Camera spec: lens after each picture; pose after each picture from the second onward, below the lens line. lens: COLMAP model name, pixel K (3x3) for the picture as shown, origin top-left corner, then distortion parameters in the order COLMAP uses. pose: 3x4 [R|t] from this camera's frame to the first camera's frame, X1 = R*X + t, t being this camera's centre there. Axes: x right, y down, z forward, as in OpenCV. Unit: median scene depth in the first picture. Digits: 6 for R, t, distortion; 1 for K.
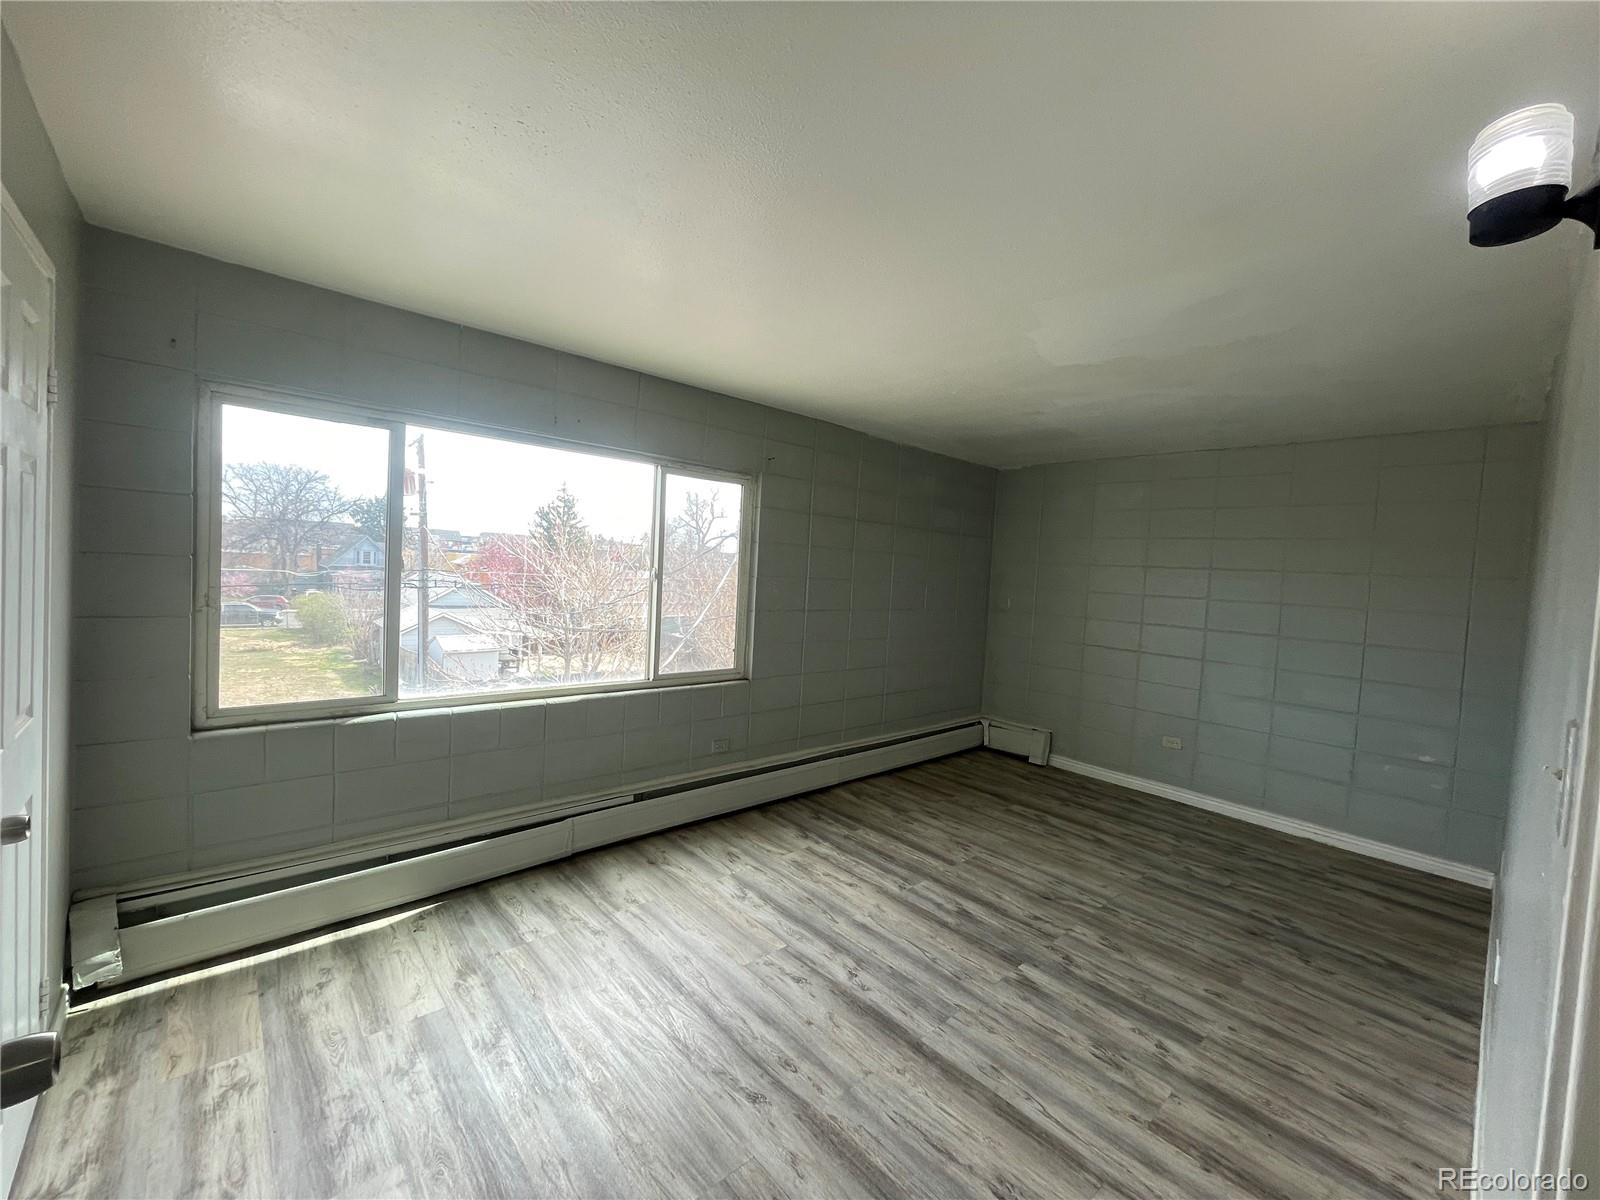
lens RADIAL K [[648.1, 0, 801.0], [0, 648.1, 591.6], [0, 0, 1]] dist [-0.002182, 0.000811]
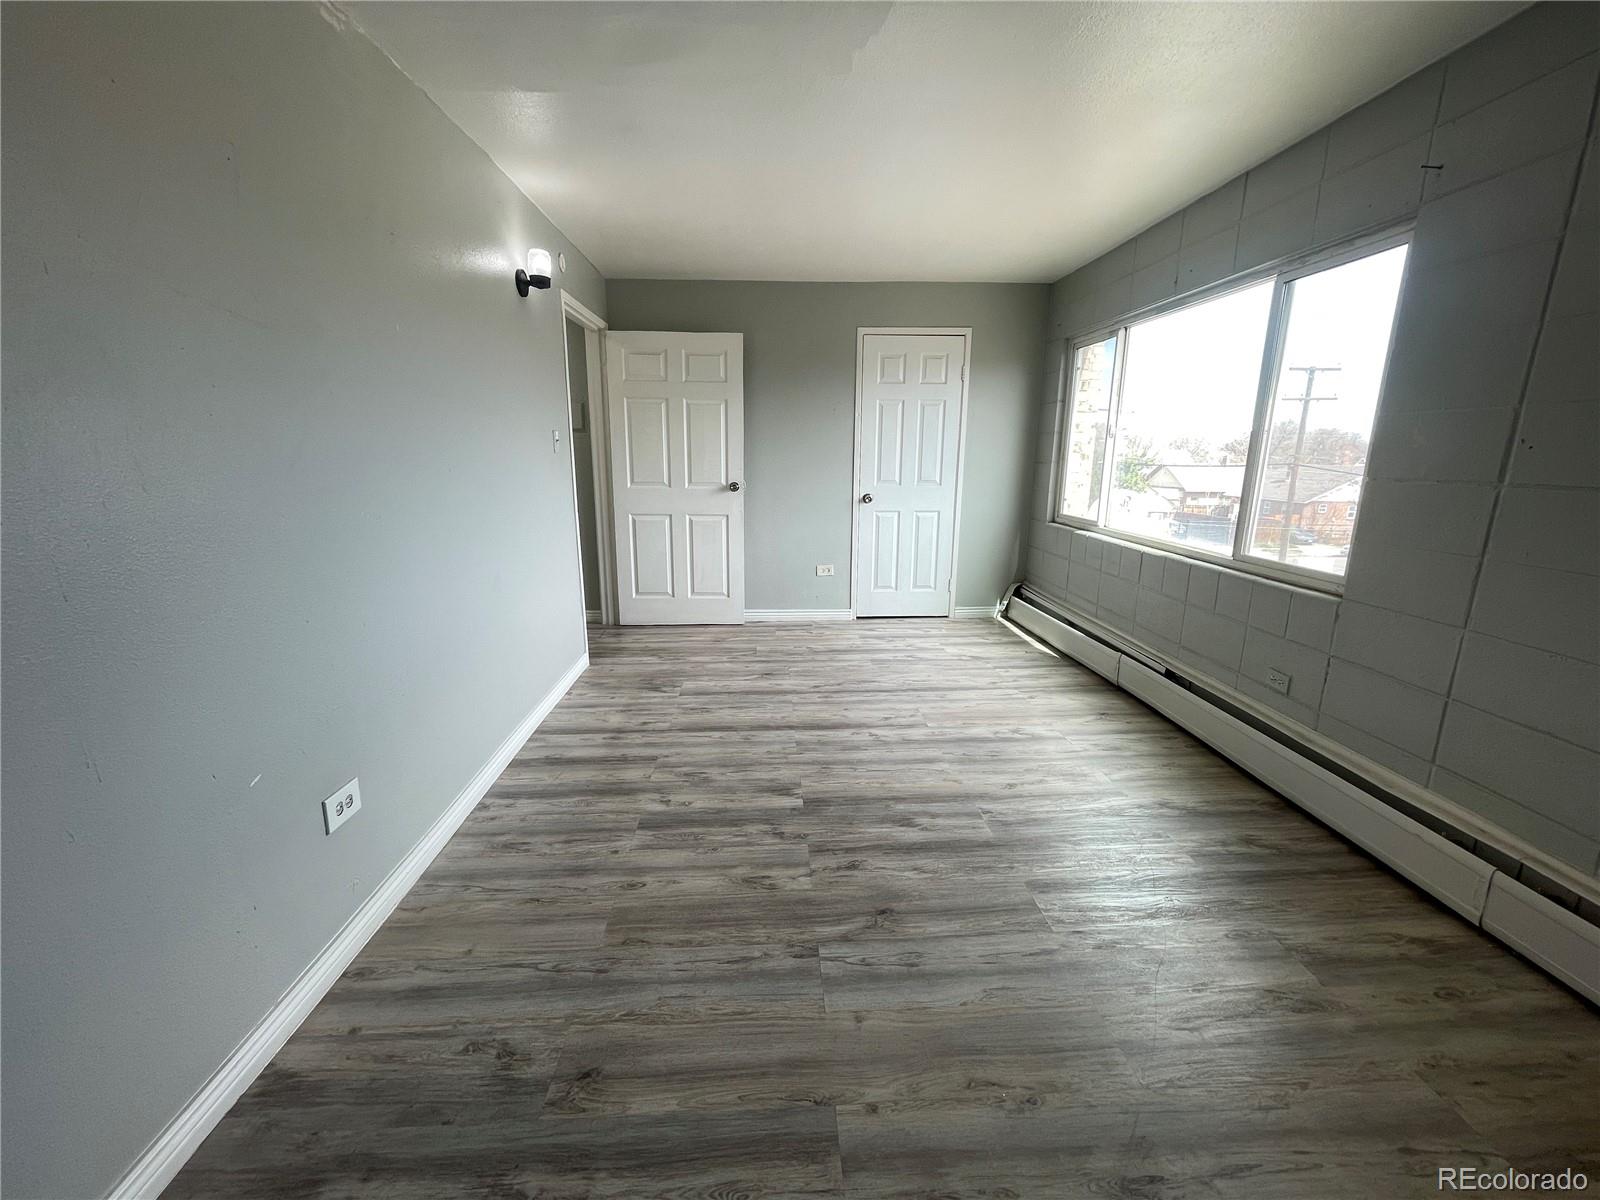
lens RADIAL K [[648.1, 0, 803.5], [0, 648.1, 598.6], [0, 0, 1]] dist [-0.002182, 0.000811]
pose [[-0.627434, 0.118762, -0.769559, 1.070635], [-0.070638, 0.975544, 0.208144, 0.077772], [0.775459, 0.184957, -0.603701, 1.559977]]
